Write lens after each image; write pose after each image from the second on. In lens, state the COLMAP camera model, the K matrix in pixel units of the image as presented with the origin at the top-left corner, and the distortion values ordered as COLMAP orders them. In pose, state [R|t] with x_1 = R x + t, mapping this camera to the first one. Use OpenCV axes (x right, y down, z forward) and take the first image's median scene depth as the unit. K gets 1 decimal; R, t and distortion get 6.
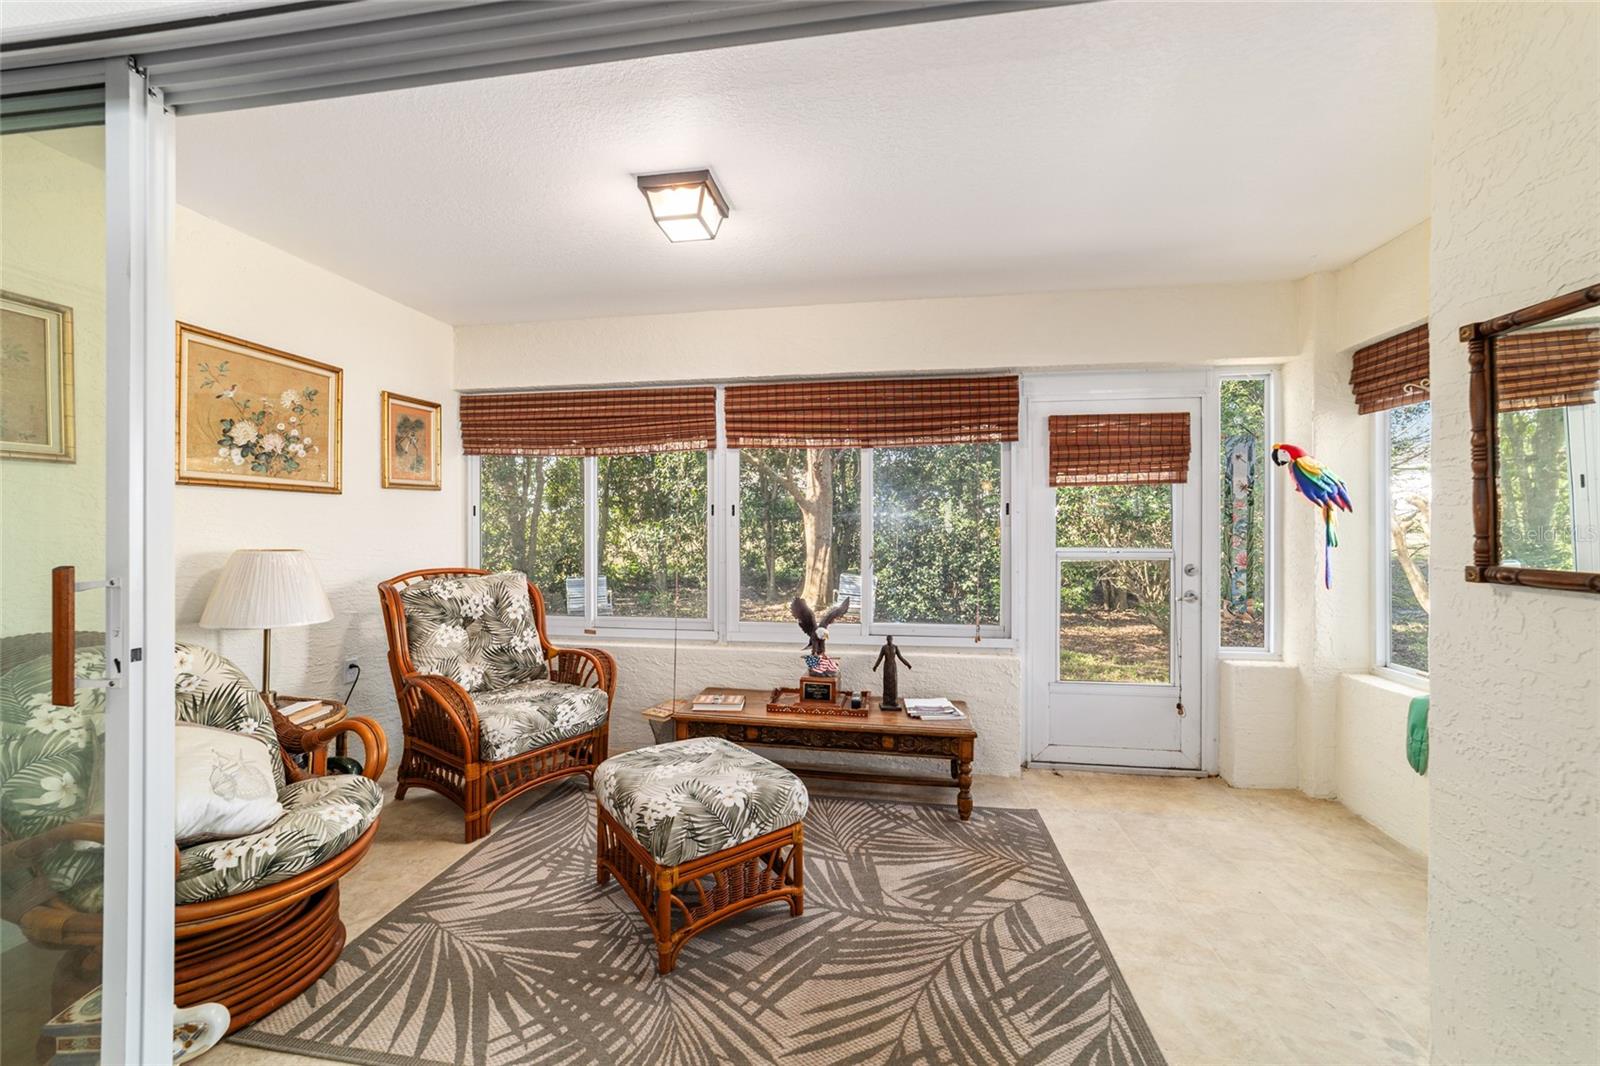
lens RADIAL K [[623.0, 0, 795.4], [0, 623.0, 530.3], [0, 0, 1]] dist [-0.017271, 0.004617]
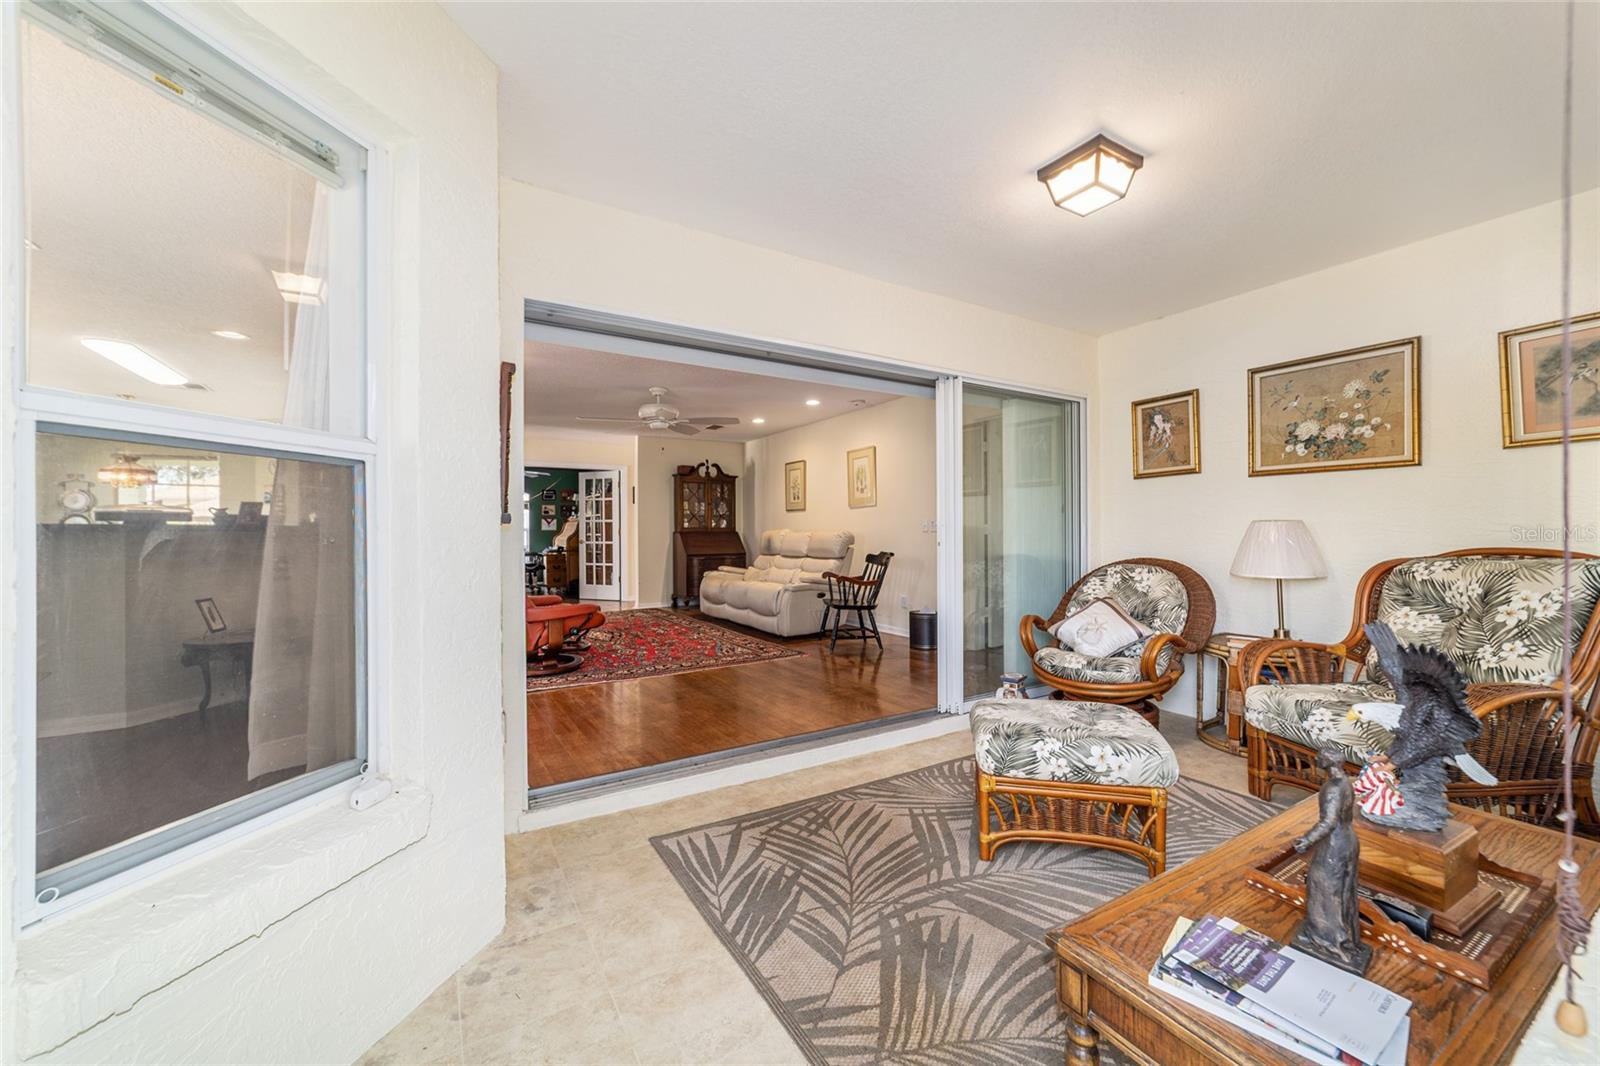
lens RADIAL K [[623.0, 0, 794.7], [0, 623.0, 530.9], [0, 0, 1]] dist [-0.017271, 0.004617]
pose [[-0.769986, 0.003413, -0.638052, 0.656182], [0.002856, 0.999994, 0.001903, 0.041421], [0.638055, -0.000357, -0.769991, 1.141969]]
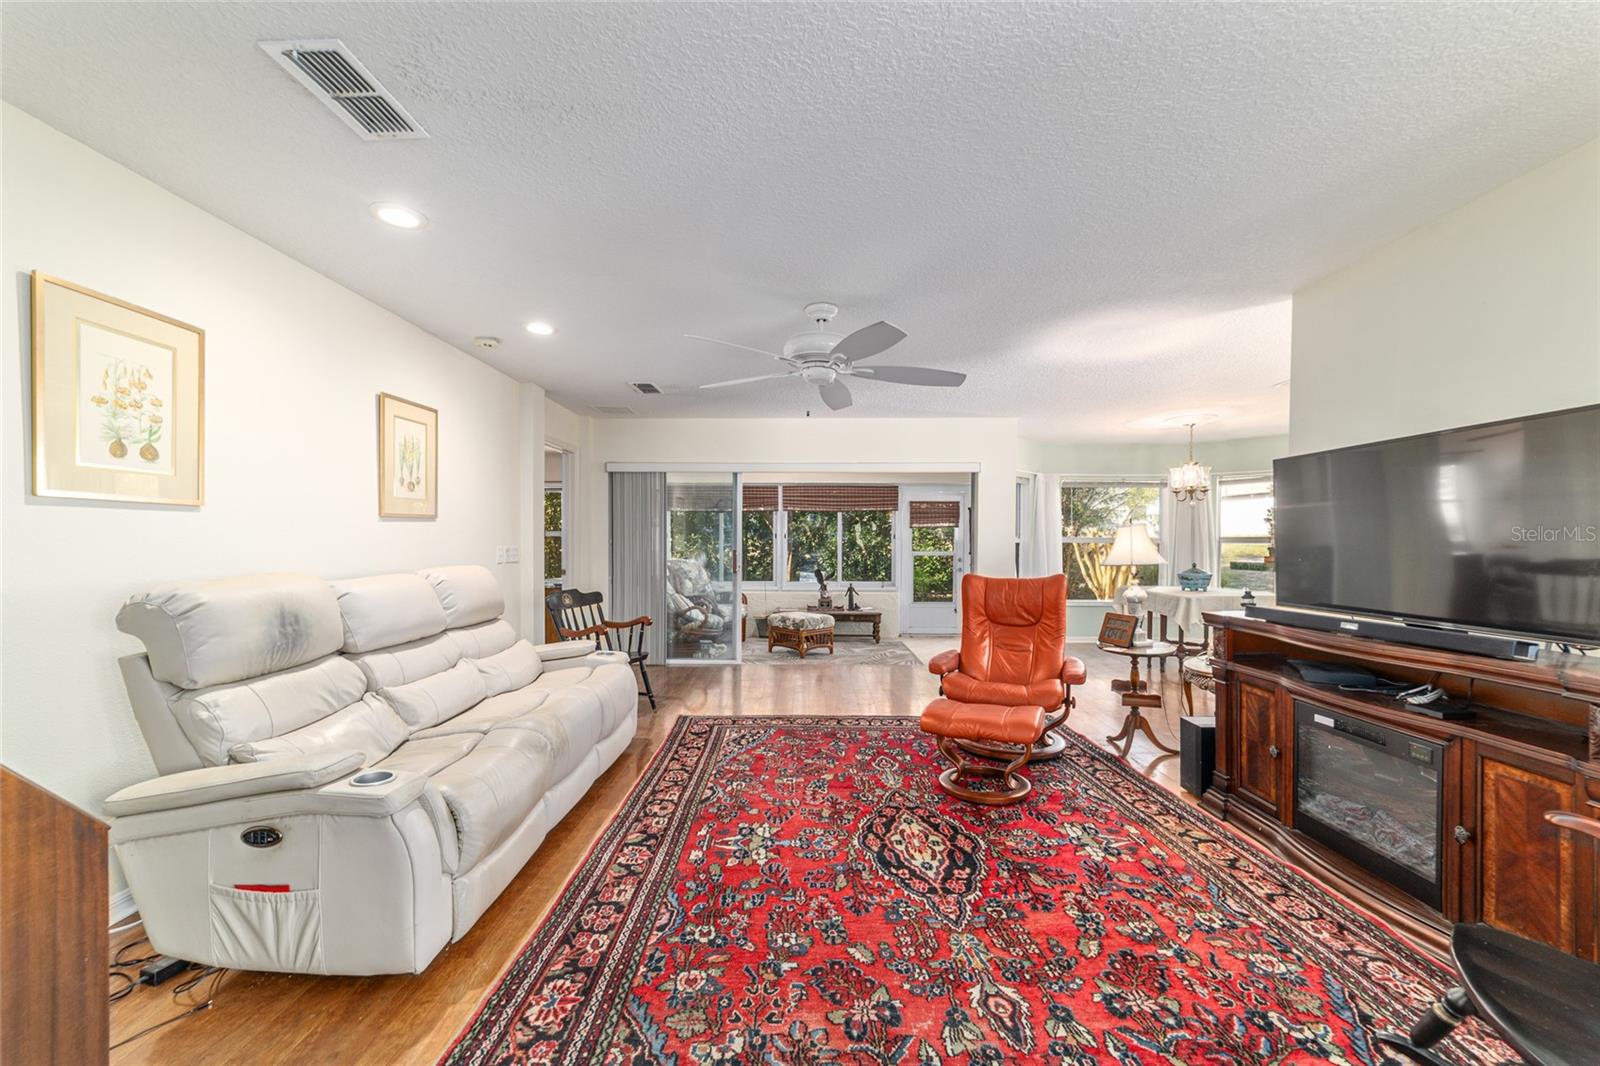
lens RADIAL K [[623.0, 0, 816.7], [0, 623.0, 548.5], [0, 0, 1]] dist [-0.017271, 0.004617]
pose [[0.985617, 0.003816, 0.168954, -0.482345], [-0.004982, 0.999967, 0.006479, -0.001030], [-0.168923, -0.007228, 0.985603, -1.753498]]
